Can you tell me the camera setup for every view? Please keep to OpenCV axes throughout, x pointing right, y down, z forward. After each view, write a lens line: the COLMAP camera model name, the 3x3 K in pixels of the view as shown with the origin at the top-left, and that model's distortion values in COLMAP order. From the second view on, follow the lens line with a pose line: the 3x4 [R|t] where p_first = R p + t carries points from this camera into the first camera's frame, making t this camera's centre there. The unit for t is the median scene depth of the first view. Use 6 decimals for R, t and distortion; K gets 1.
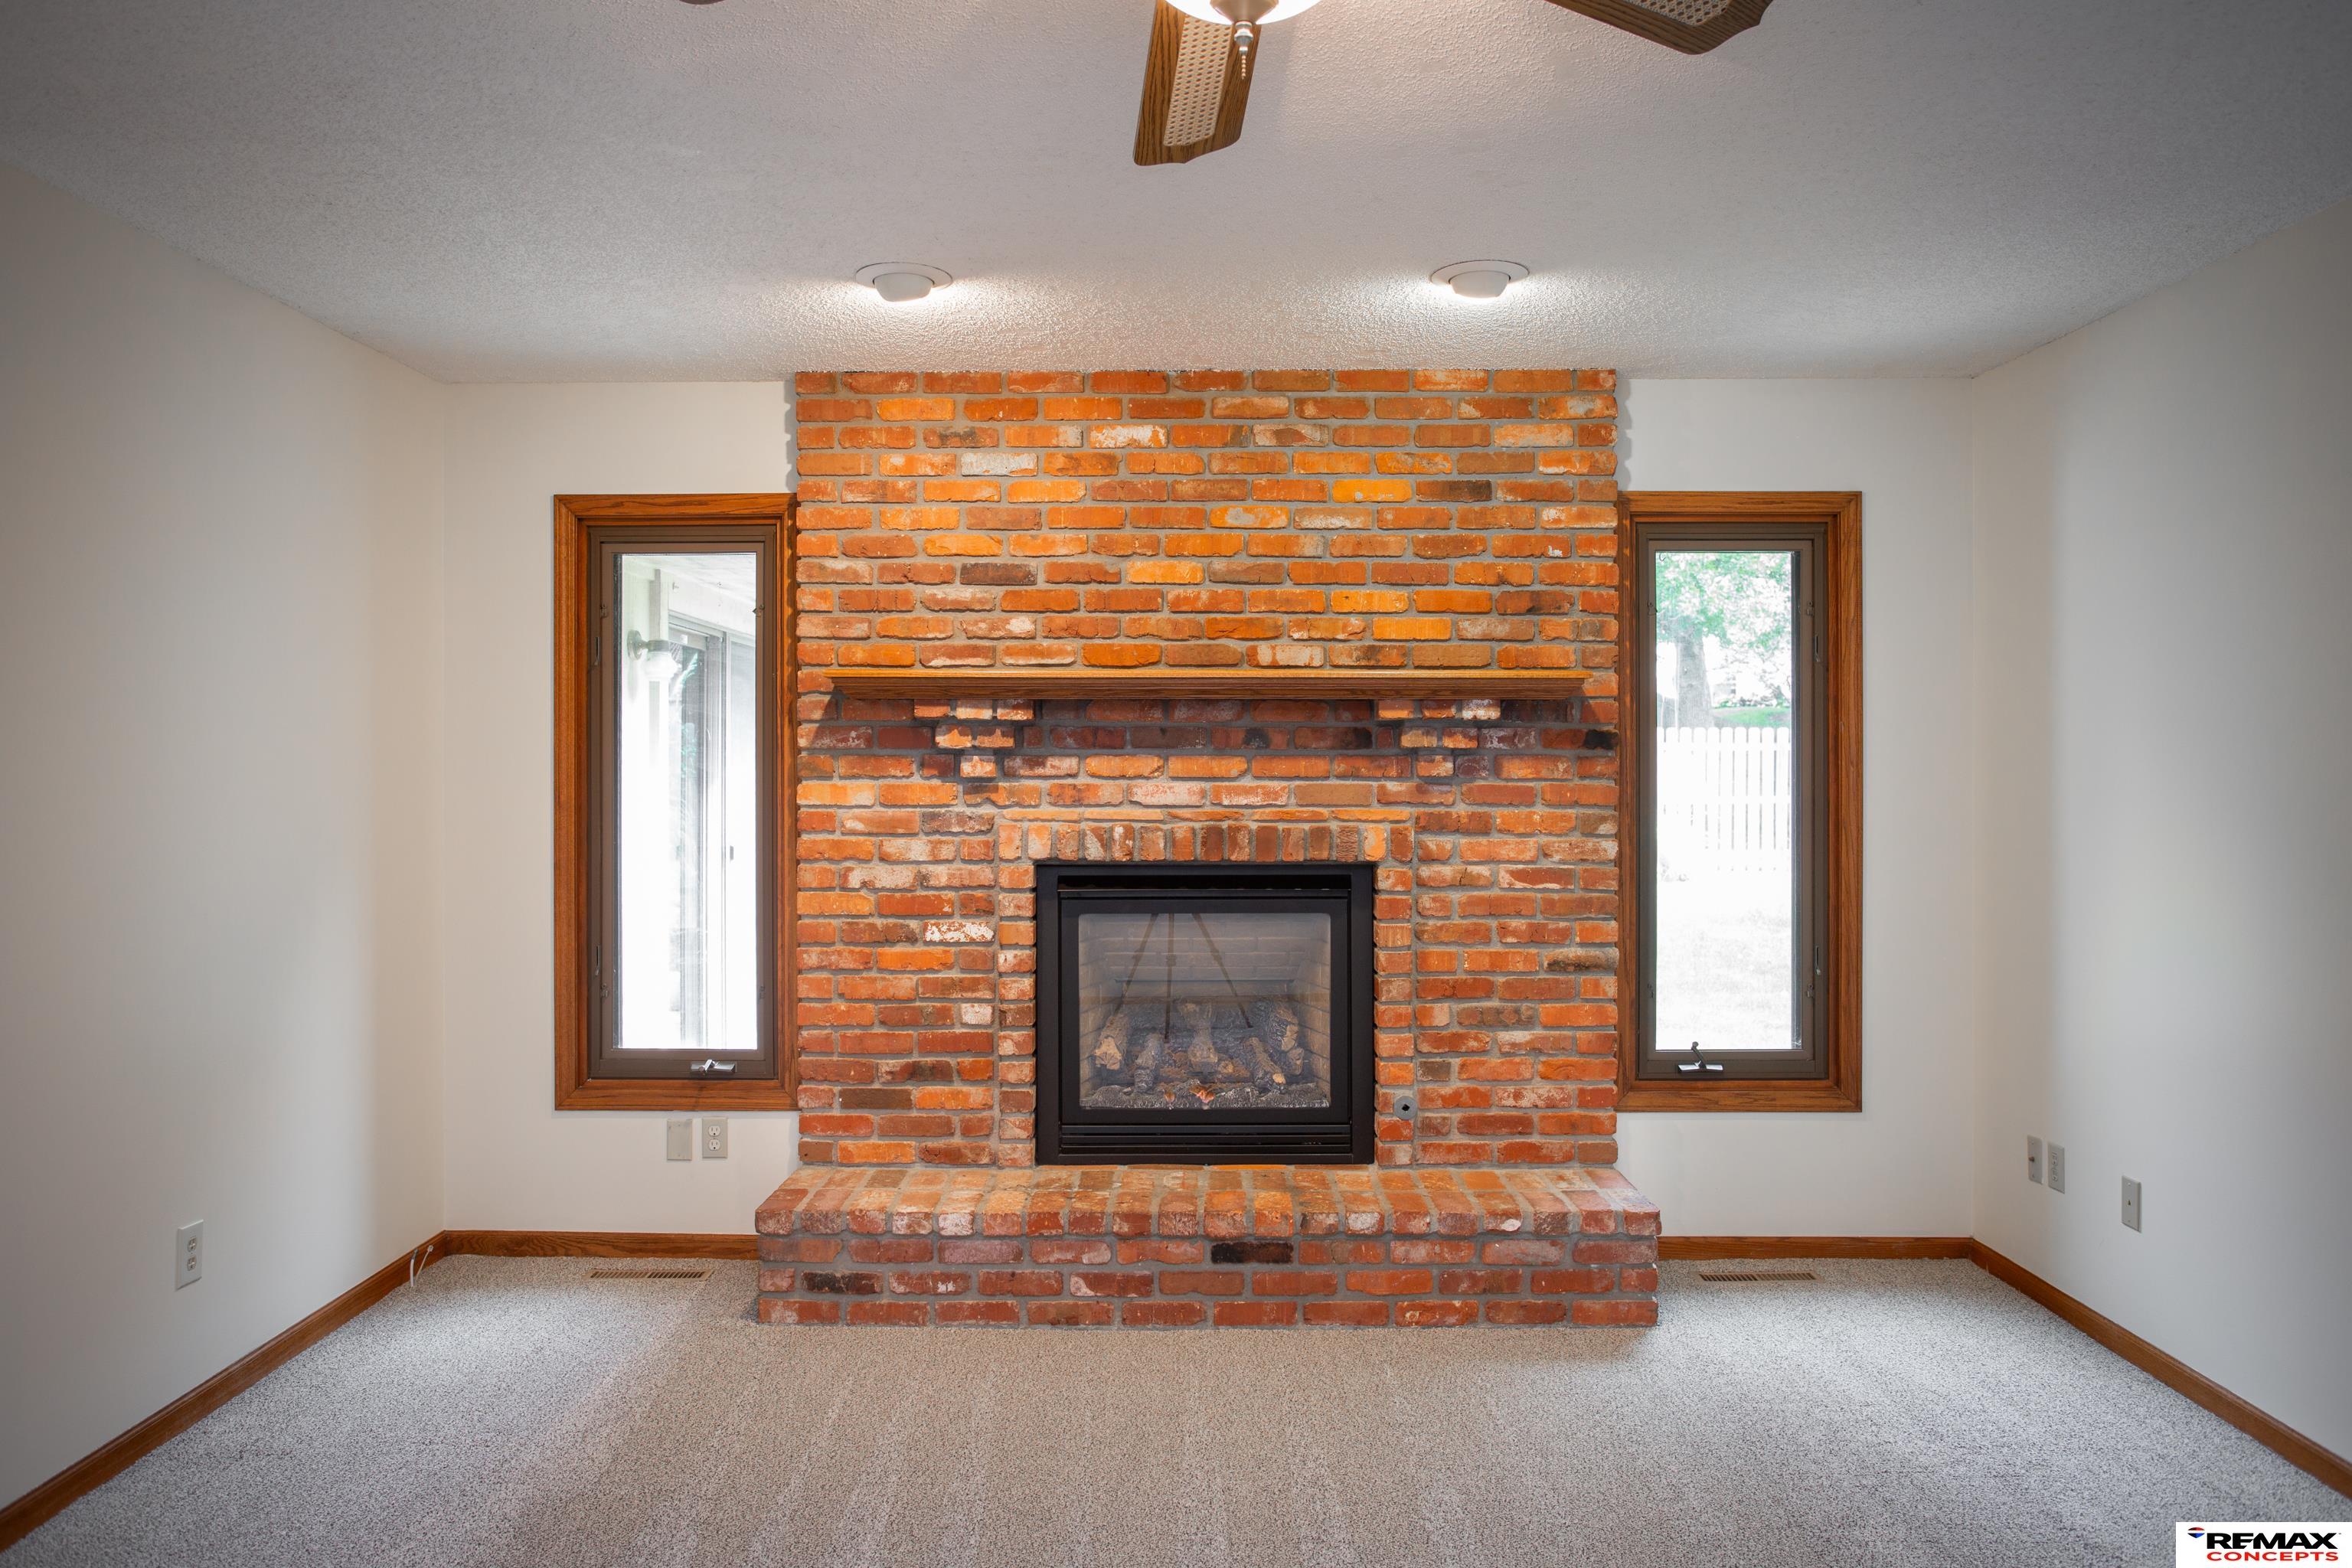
lens RADIAL K [[1619.0, 0, 1162.8], [0, 1619.0, 774.6], [0, 0, 1]] dist [-0.033184, 0.015629]
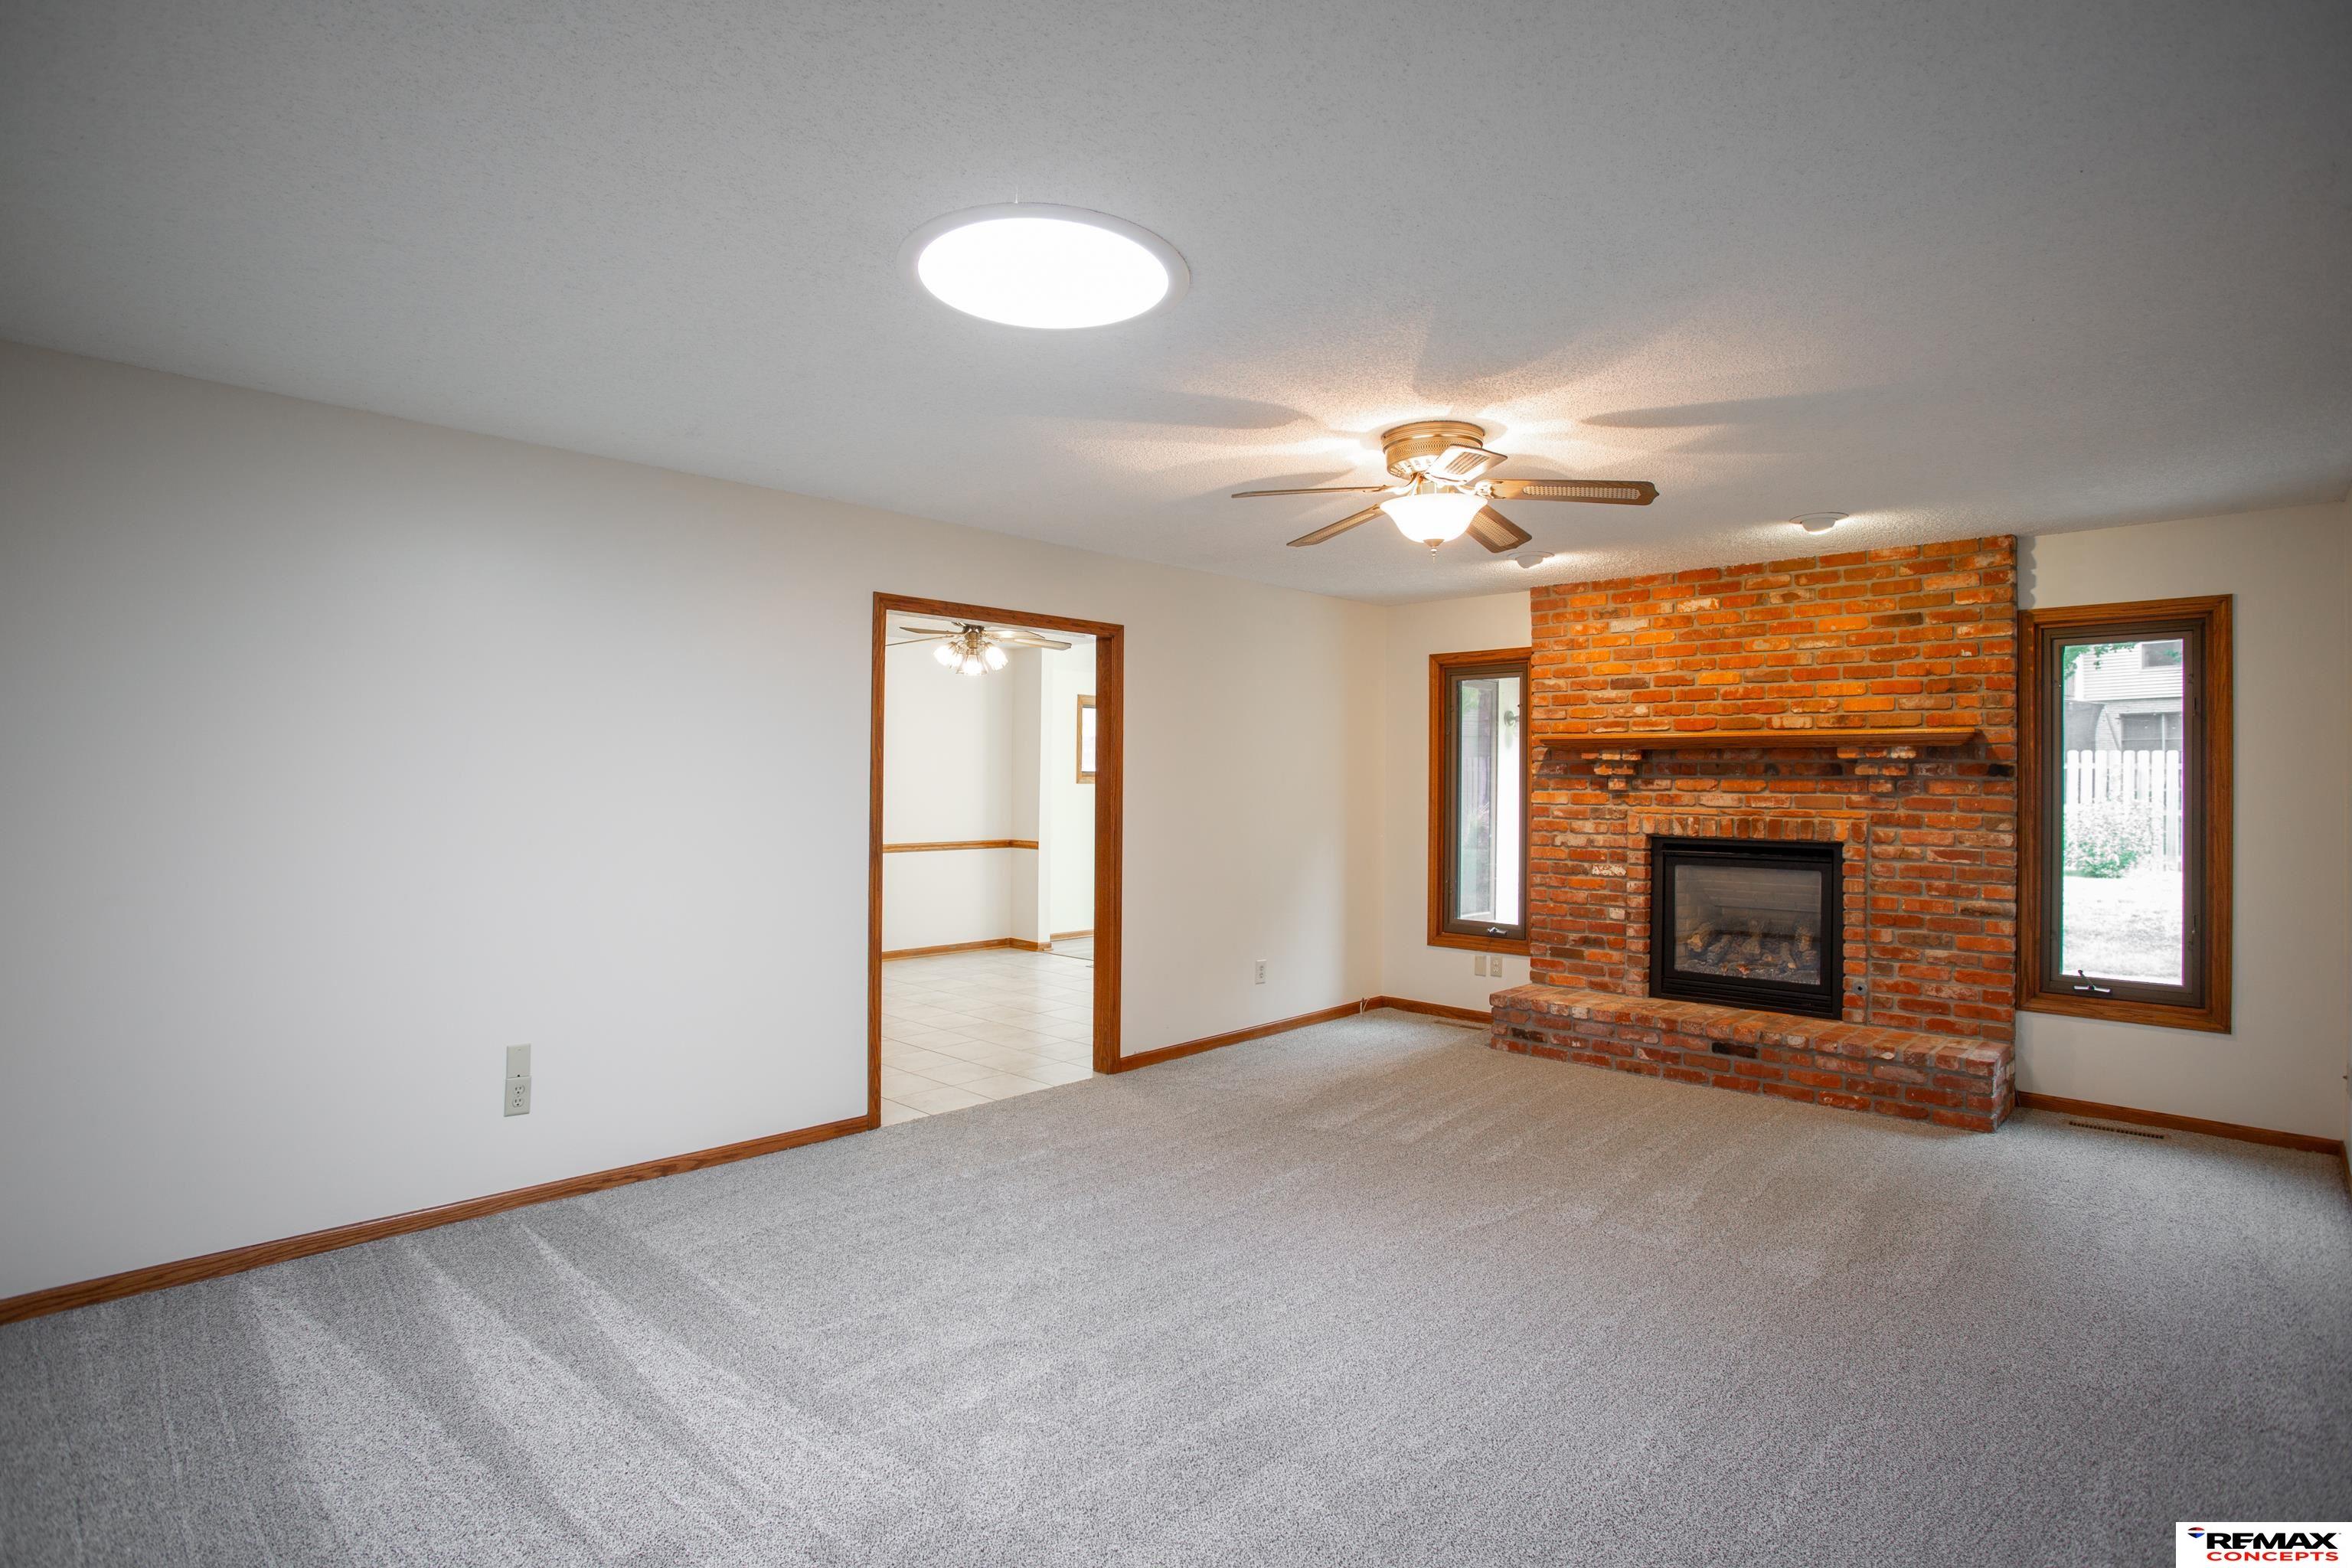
lens RADIAL K [[1155.4, 0, 1220.3], [0, 1155.4, 781.4], [0, 0, 1]] dist [-0.047987, 0.014947]
pose [[0.752906, 0.005741, -0.658103, 0.426244], [-0.010350, 0.999942, -0.003118, 0.000772], [0.658047, 0.009159, 0.752921, -0.333116]]
